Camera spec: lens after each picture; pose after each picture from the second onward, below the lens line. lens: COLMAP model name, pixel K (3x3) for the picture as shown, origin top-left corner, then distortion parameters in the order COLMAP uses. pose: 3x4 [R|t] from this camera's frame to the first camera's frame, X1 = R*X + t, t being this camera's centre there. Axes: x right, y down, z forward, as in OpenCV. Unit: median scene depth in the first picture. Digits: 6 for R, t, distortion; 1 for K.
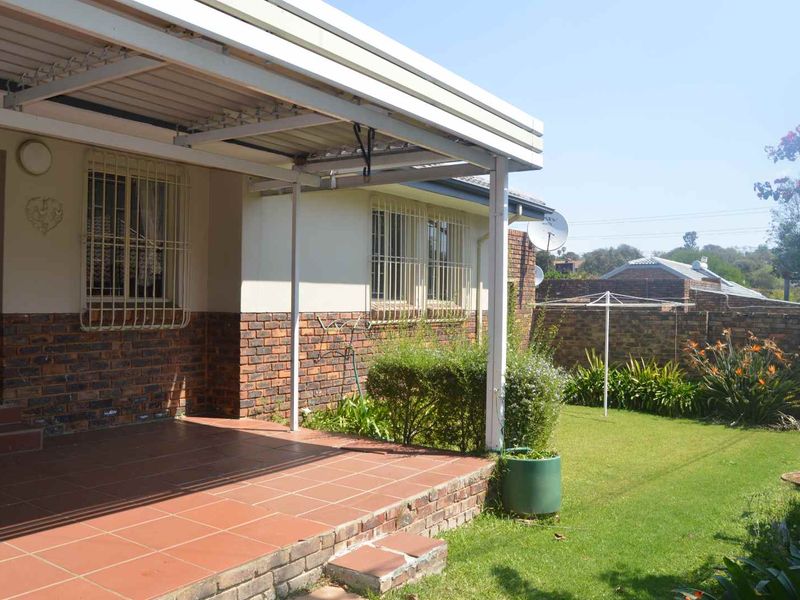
lens RADIAL K [[716.8, 0, 400.0], [0, 716.8, 300.0], [0, 0, 1]] dist [-0.089012, 0.015426]
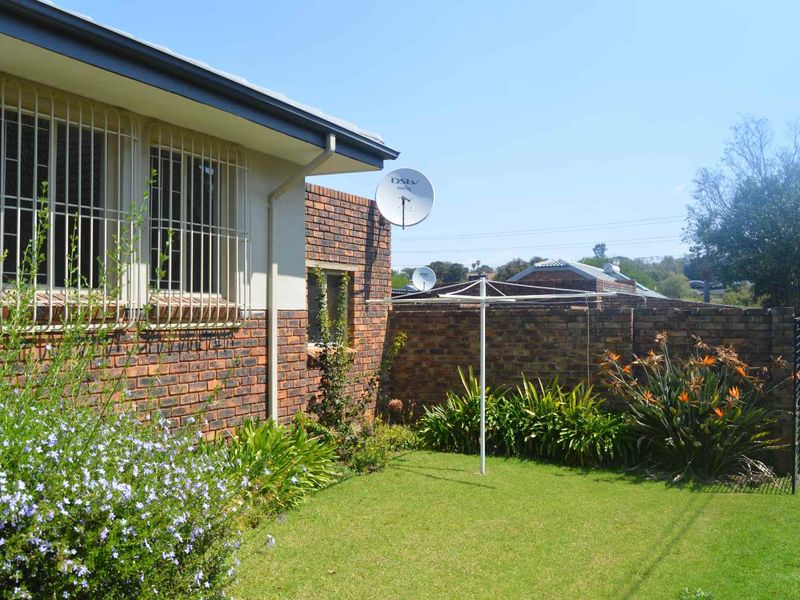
lens RADIAL K [[716.8, 0, 400.0], [0, 716.8, 300.0], [0, 0, 1]] dist [-0.089012, 0.015426]
pose [[0.993272, -0.015590, 0.114754, 0.167289], [0.018032, 0.999632, -0.020274, 0.022931], [-0.114396, 0.022207, 0.993187, 0.427846]]
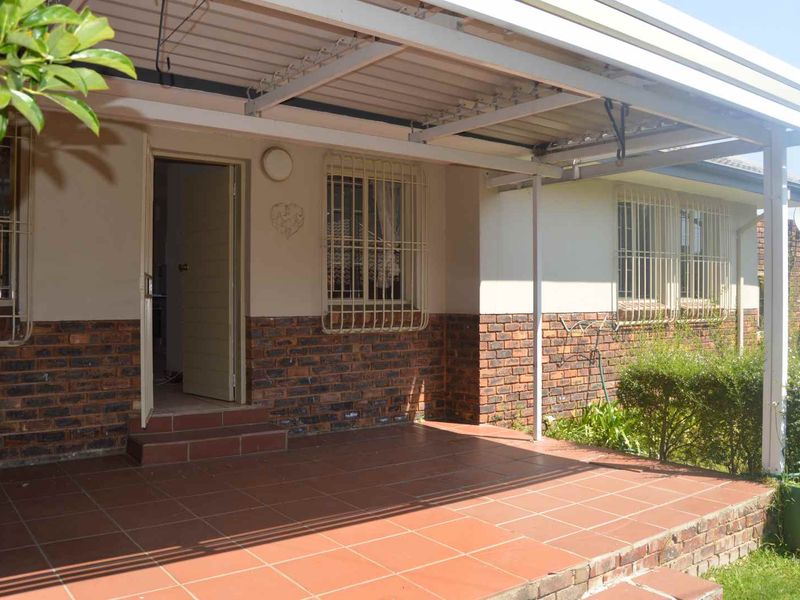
lens RADIAL K [[716.8, 0, 400.0], [0, 716.8, 300.0], [0, 0, 1]] dist [-0.089012, 0.015426]
pose [[0.947341, -0.011837, -0.320007, -0.011799], [0.012100, 0.999926, -0.001167, -0.001030], [0.319997, -0.002766, 0.947414, 0.038660]]
